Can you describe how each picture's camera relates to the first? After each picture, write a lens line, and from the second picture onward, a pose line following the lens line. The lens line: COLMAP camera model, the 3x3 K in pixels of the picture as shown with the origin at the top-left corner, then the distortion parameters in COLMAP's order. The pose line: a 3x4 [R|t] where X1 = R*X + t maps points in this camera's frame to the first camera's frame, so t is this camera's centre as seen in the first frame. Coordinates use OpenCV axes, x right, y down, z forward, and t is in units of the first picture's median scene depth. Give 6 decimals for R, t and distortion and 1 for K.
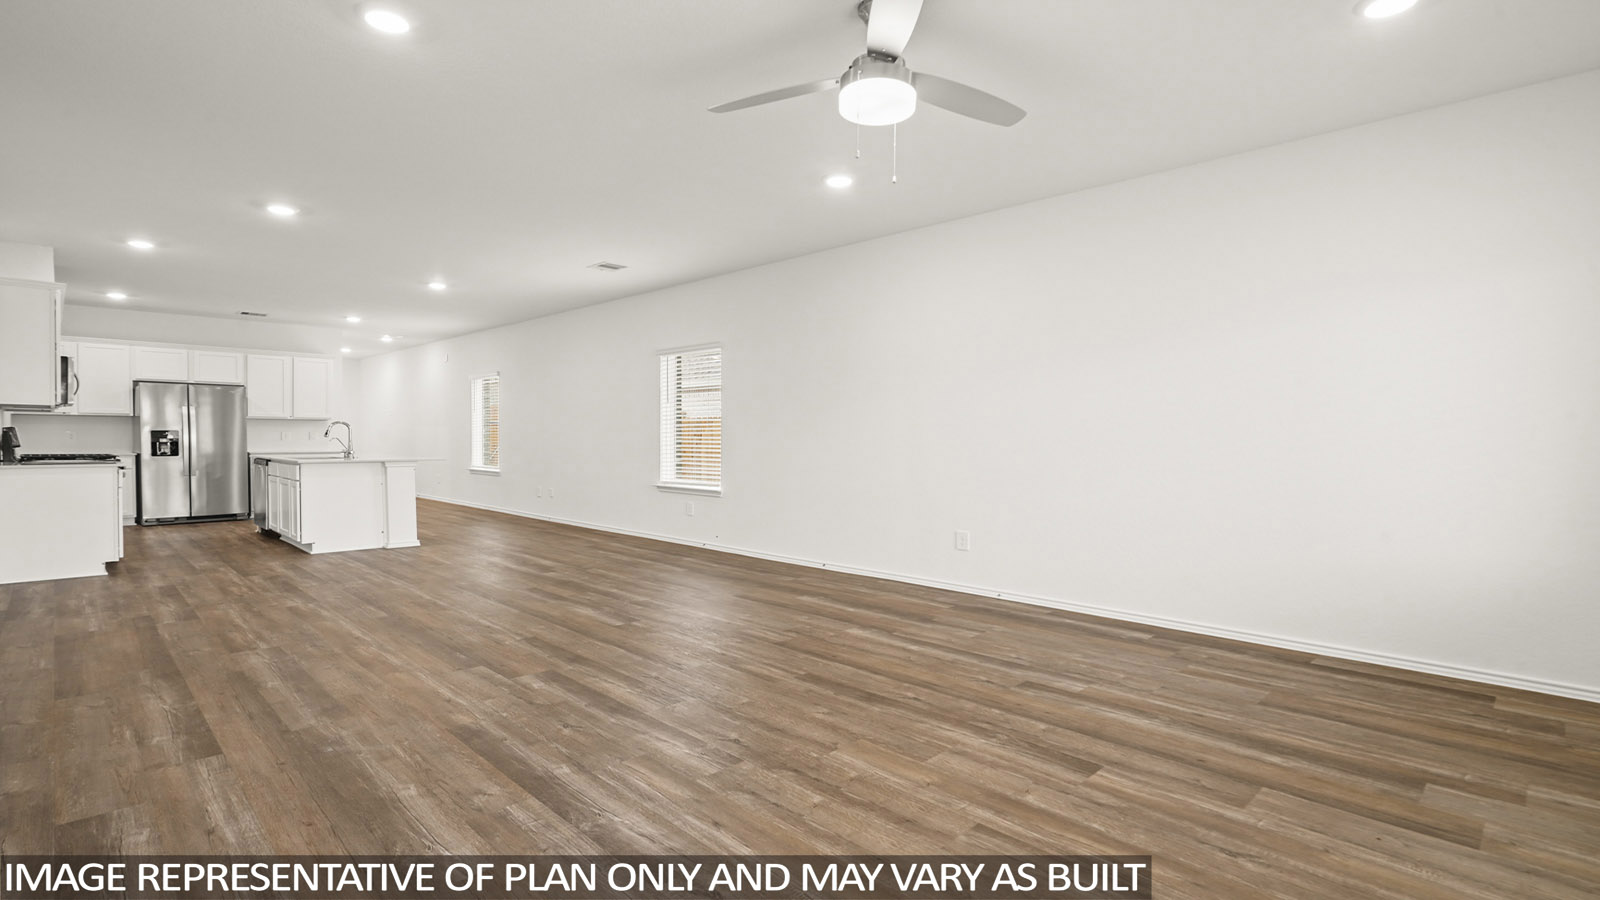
lens RADIAL K [[763.3, 0, 800.0], [0, 763.3, 450.0], [0, 0, 1]] dist [-0.002223, -0.000245]
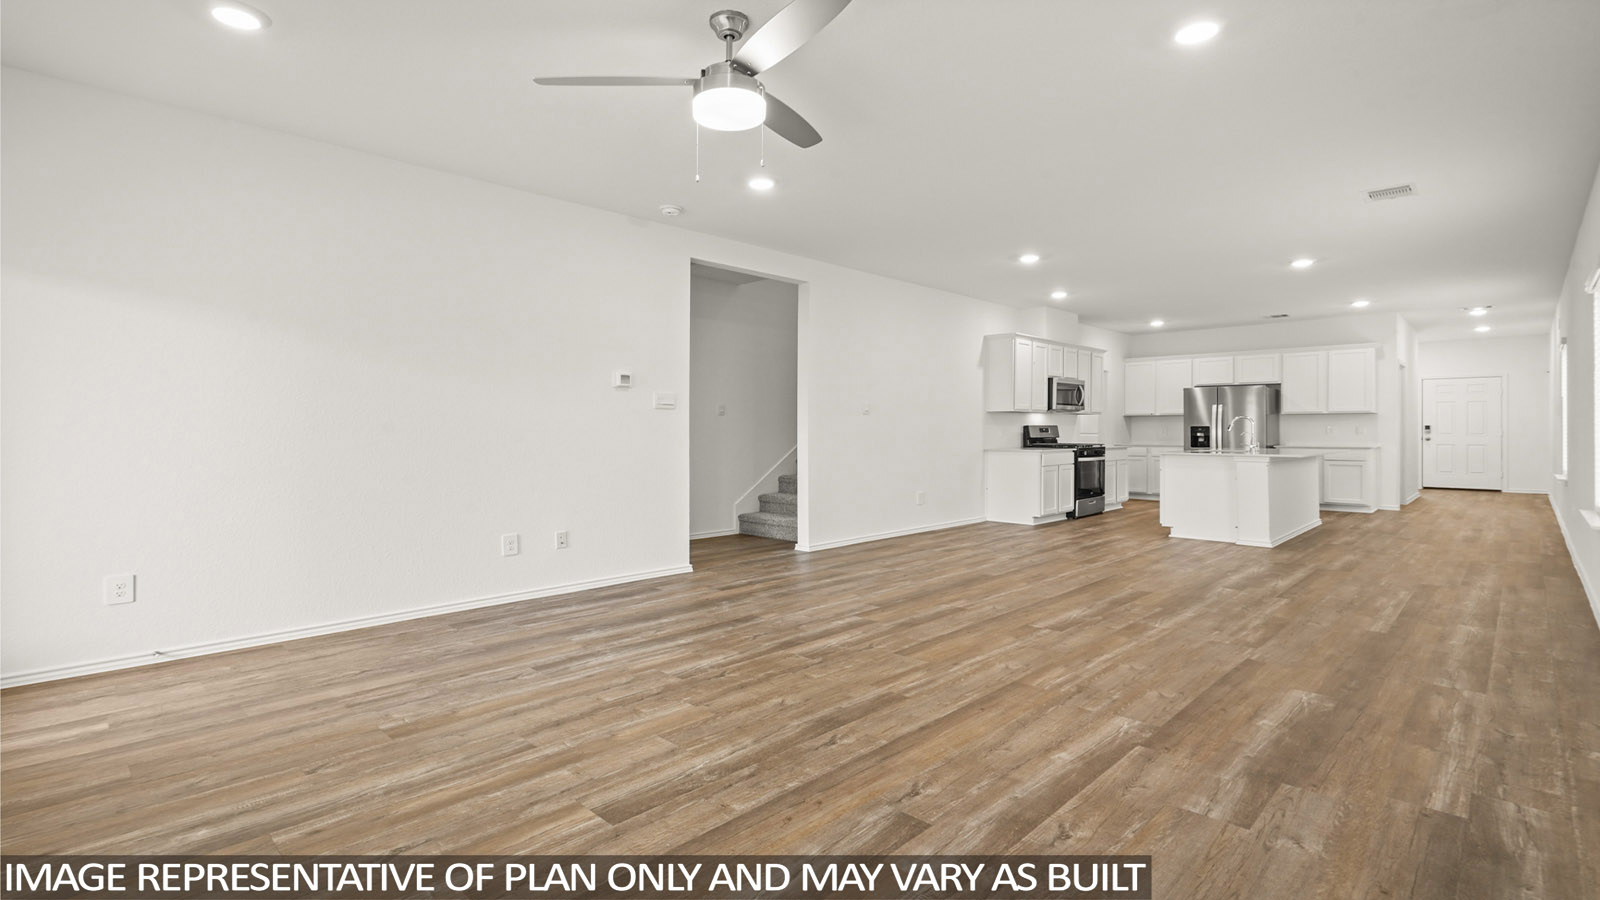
lens RADIAL K [[739.5, 0, 776.4], [0, 739.5, 426.8], [0, 0, 1]] dist [-0.000745, 0.000369]
pose [[-0.002616, -0.007914, -0.999965, 0.787683], [-0.016397, 0.999835, -0.007870, -0.010220], [0.999862, 0.016375, -0.002746, 0.765776]]
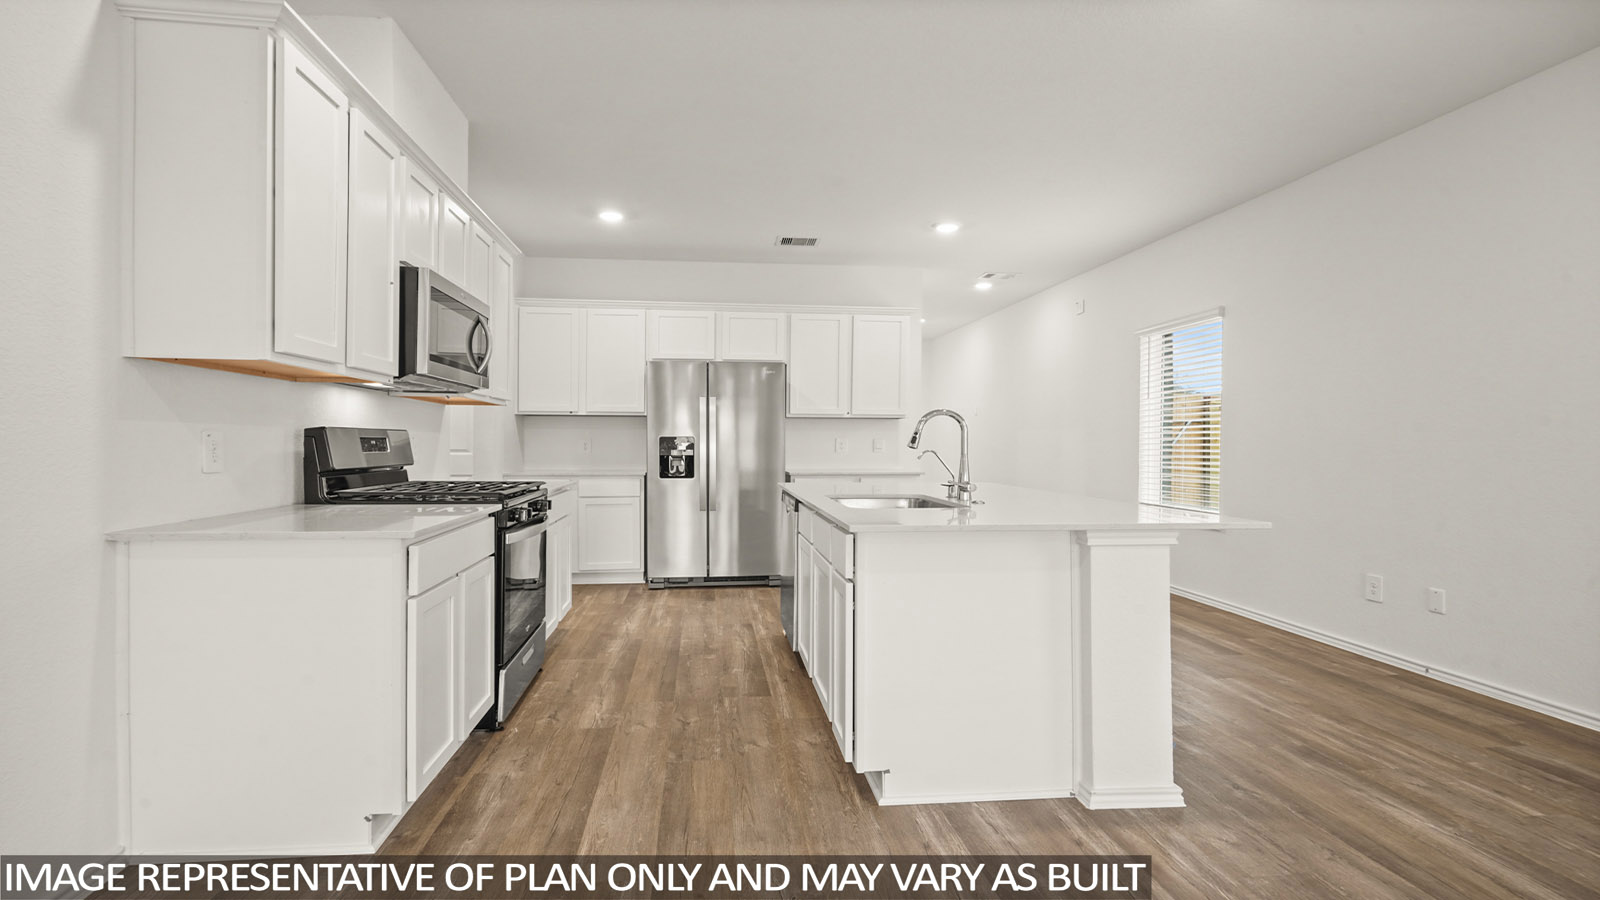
lens RADIAL K [[799.8, 0, 800.0], [0, 799.8, 450.0], [0, 0, 1]] dist [0.001679, -0.000028]
pose [[0.789749, 0.004421, -0.613414, -0.820854], [-0.011882, 0.999897, -0.008091, -0.024795], [0.613315, 0.013678, 0.789720, 1.264424]]
